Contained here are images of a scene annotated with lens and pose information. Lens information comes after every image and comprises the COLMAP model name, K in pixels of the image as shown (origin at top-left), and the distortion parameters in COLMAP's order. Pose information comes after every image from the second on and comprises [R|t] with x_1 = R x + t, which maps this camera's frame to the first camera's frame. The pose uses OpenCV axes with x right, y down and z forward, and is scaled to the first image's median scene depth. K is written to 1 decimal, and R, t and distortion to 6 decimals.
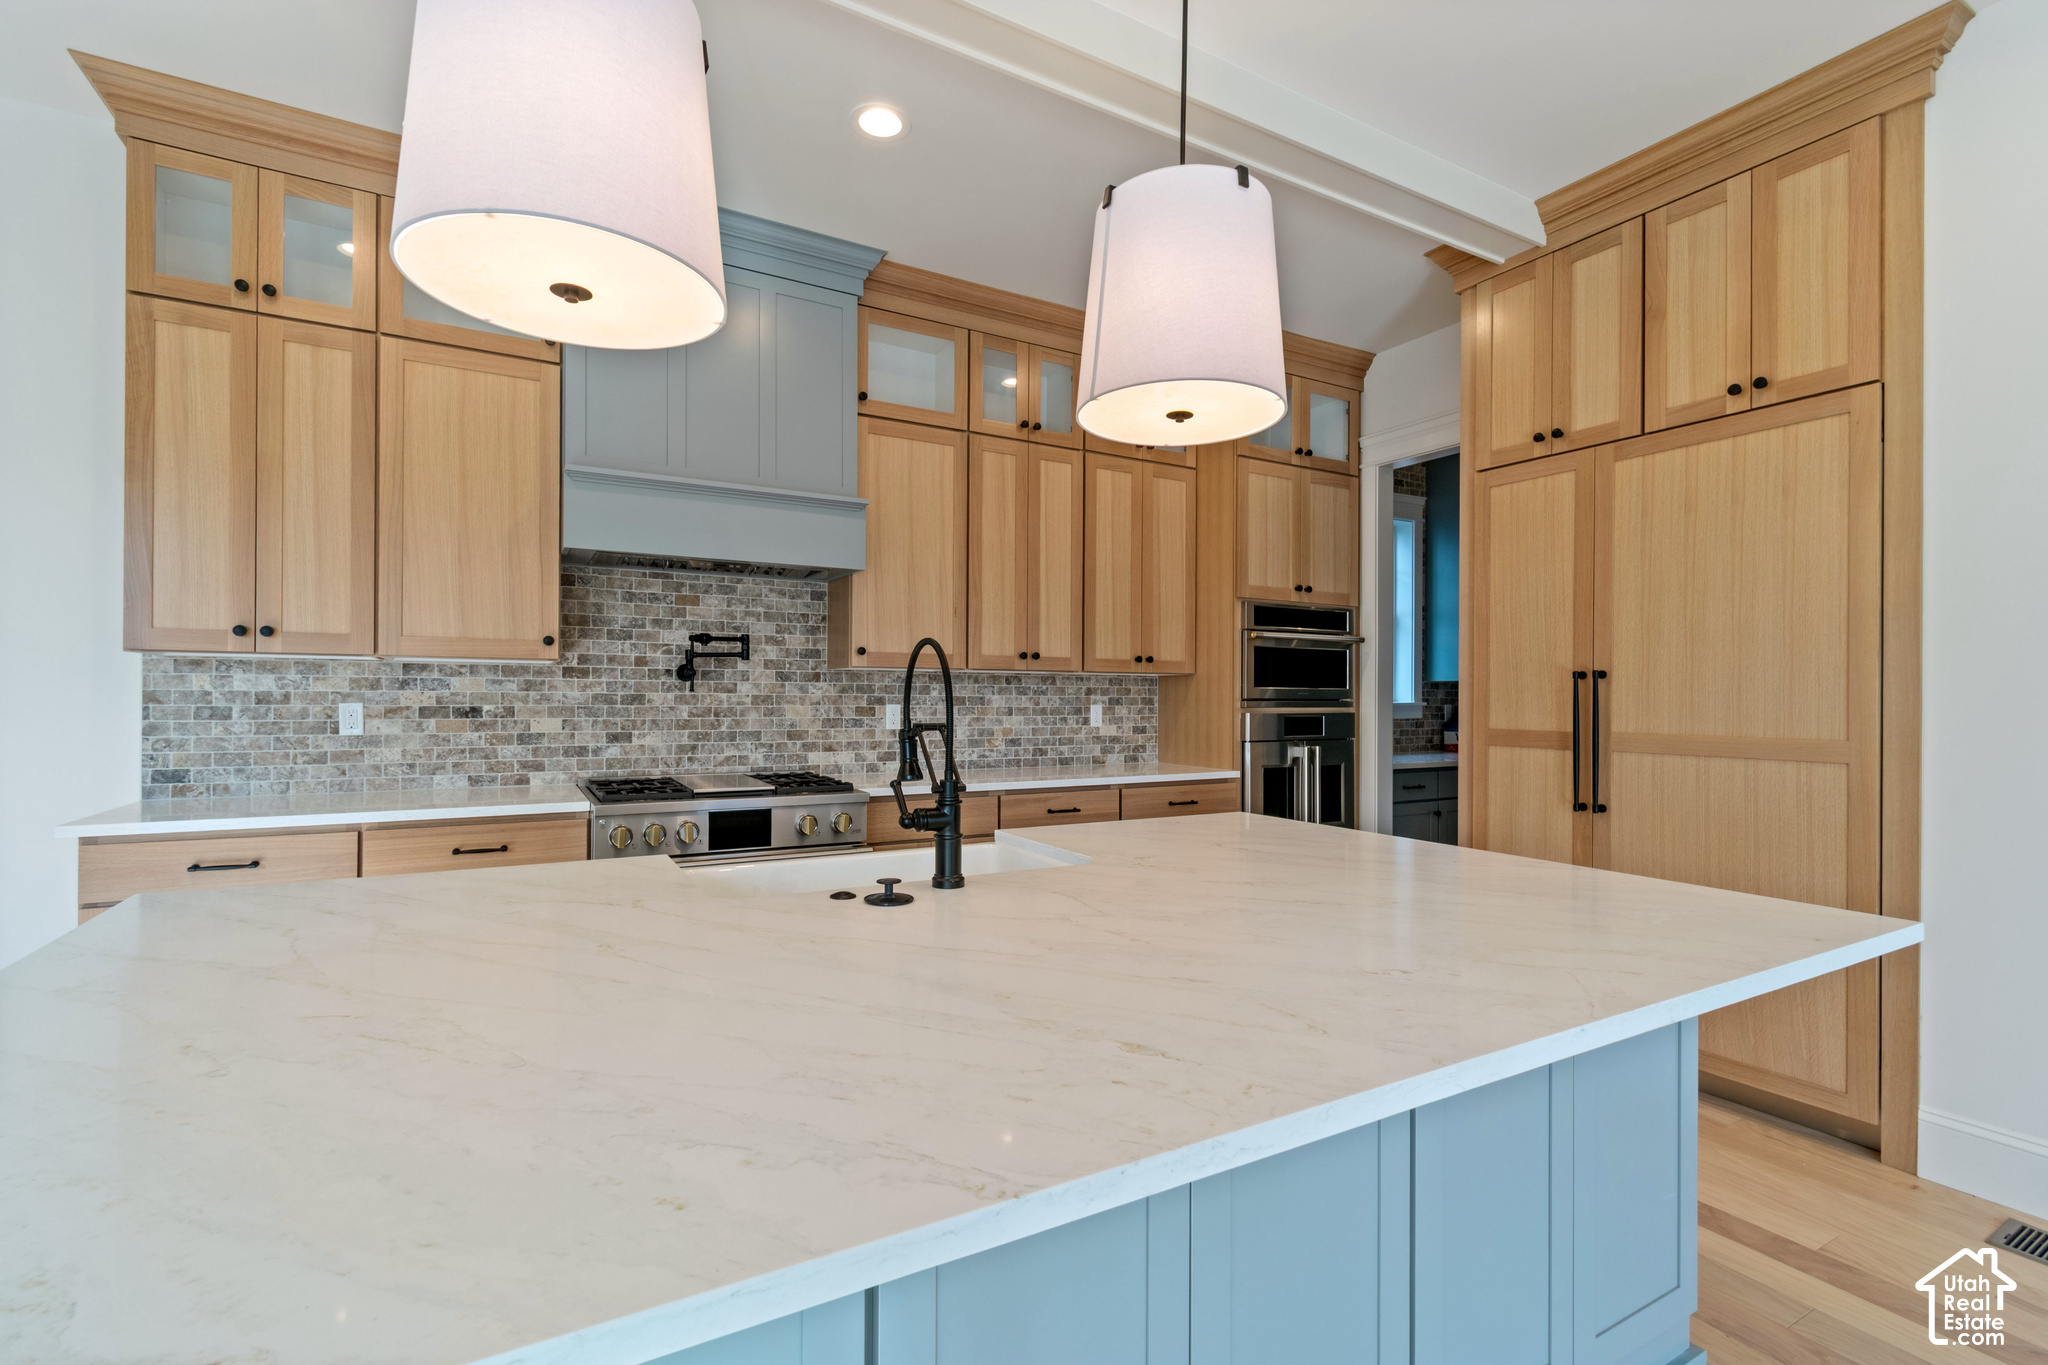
lens RADIAL K [[915.3, 0, 1028.1], [0, 915.3, 713.1], [0, 0, 1]] dist [-0.000535, -0.000088]
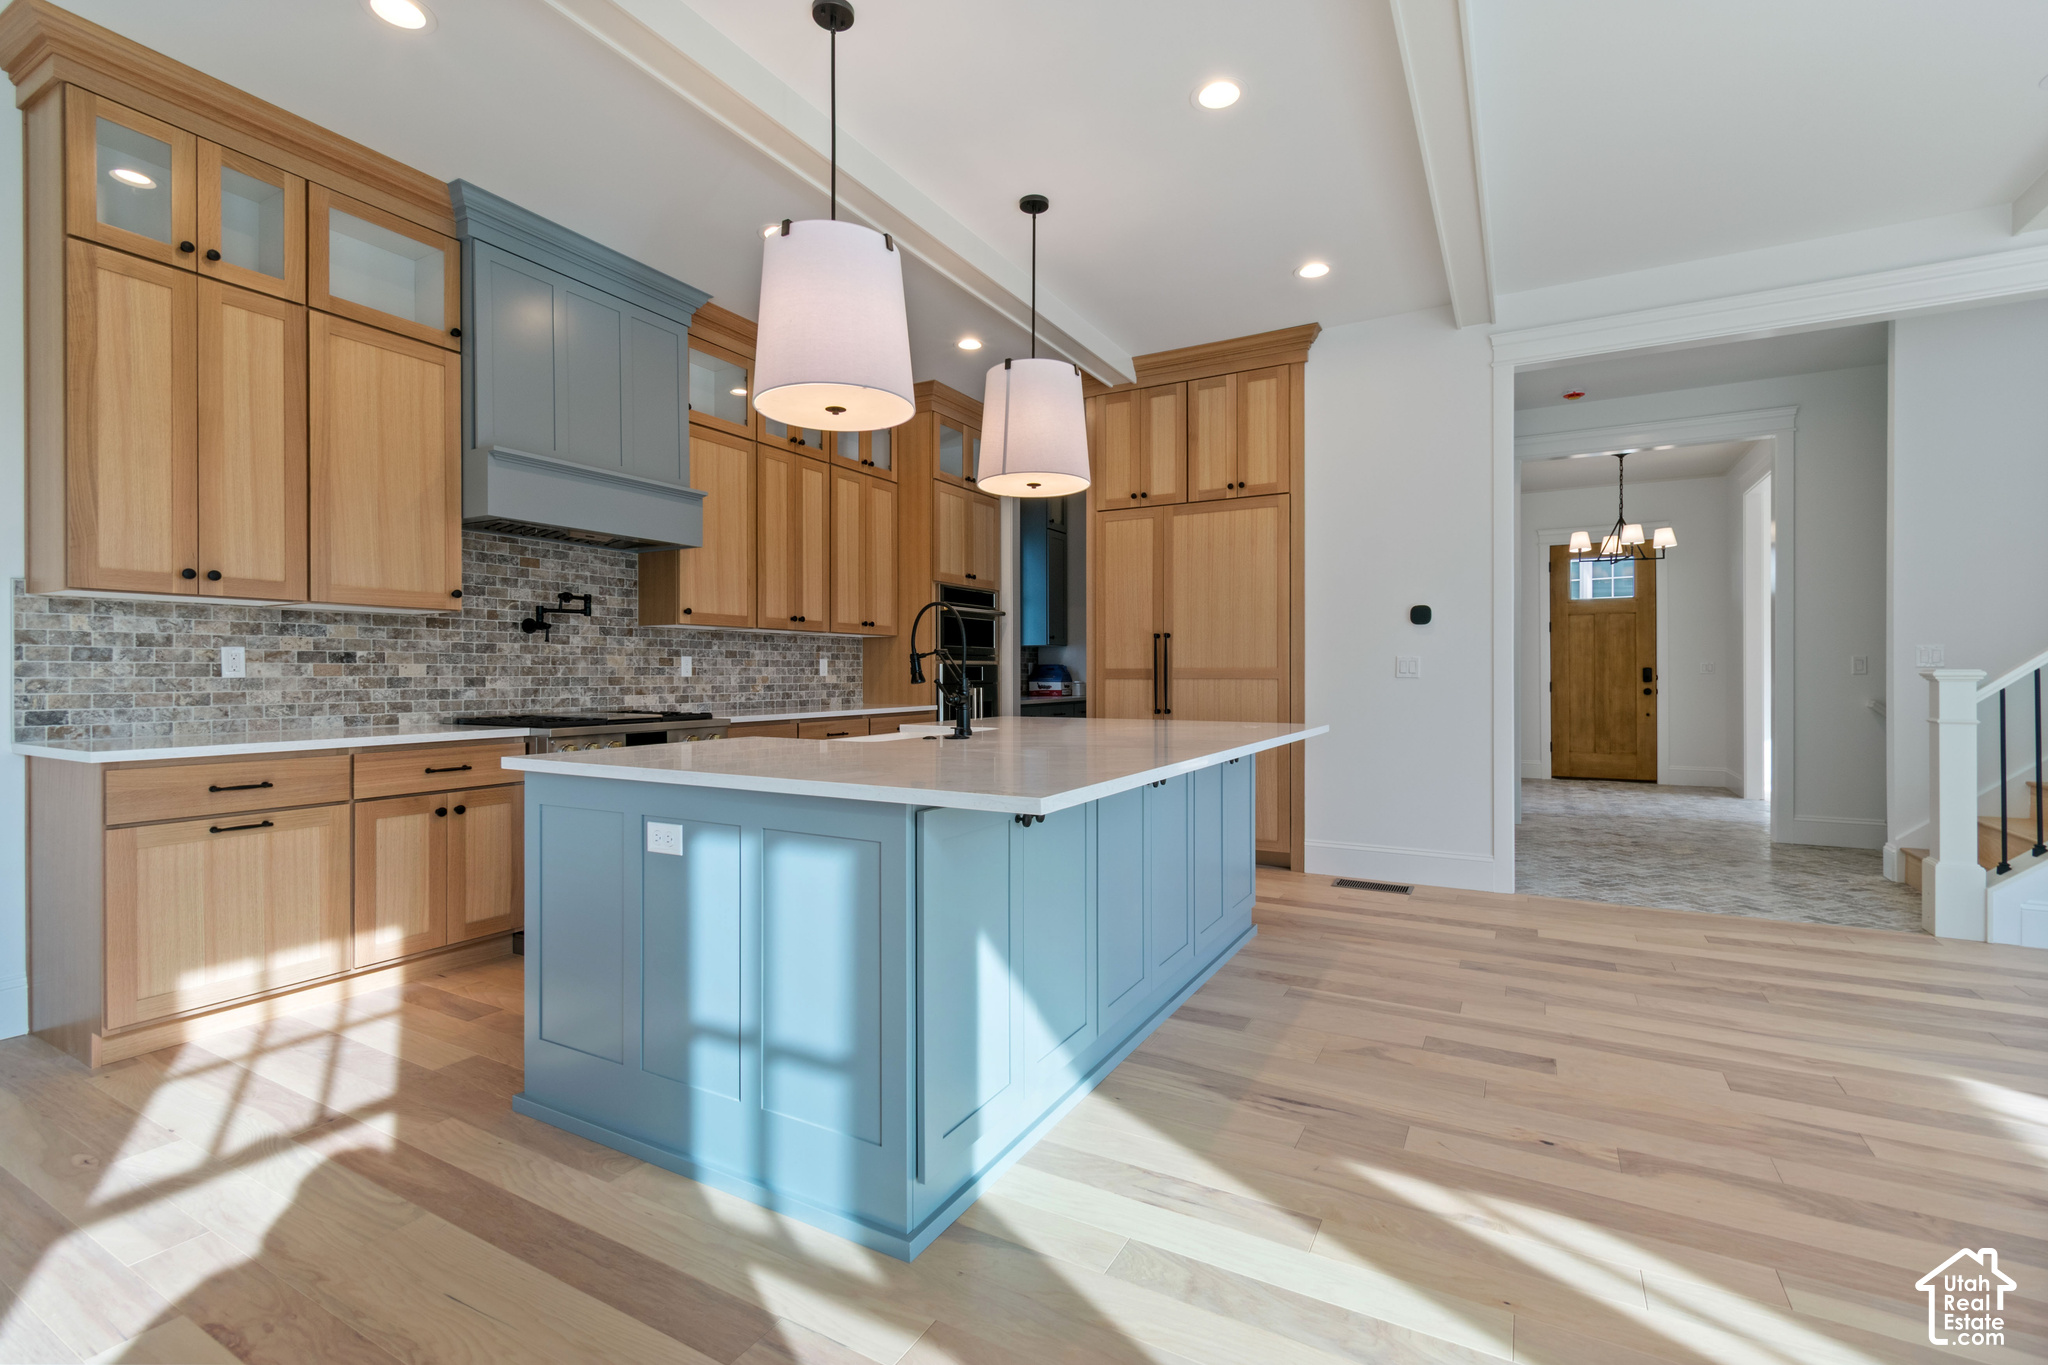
lens RADIAL K [[915.3, 0, 1028.1], [0, 915.3, 713.1], [0, 0, 1]] dist [-0.000535, -0.000088]
pose [[0.853719, -0.029670, 0.519888, -0.492879], [0.016603, 0.999419, 0.029772, 0.046688], [-0.520469, -0.016786, 0.853716, -0.347919]]
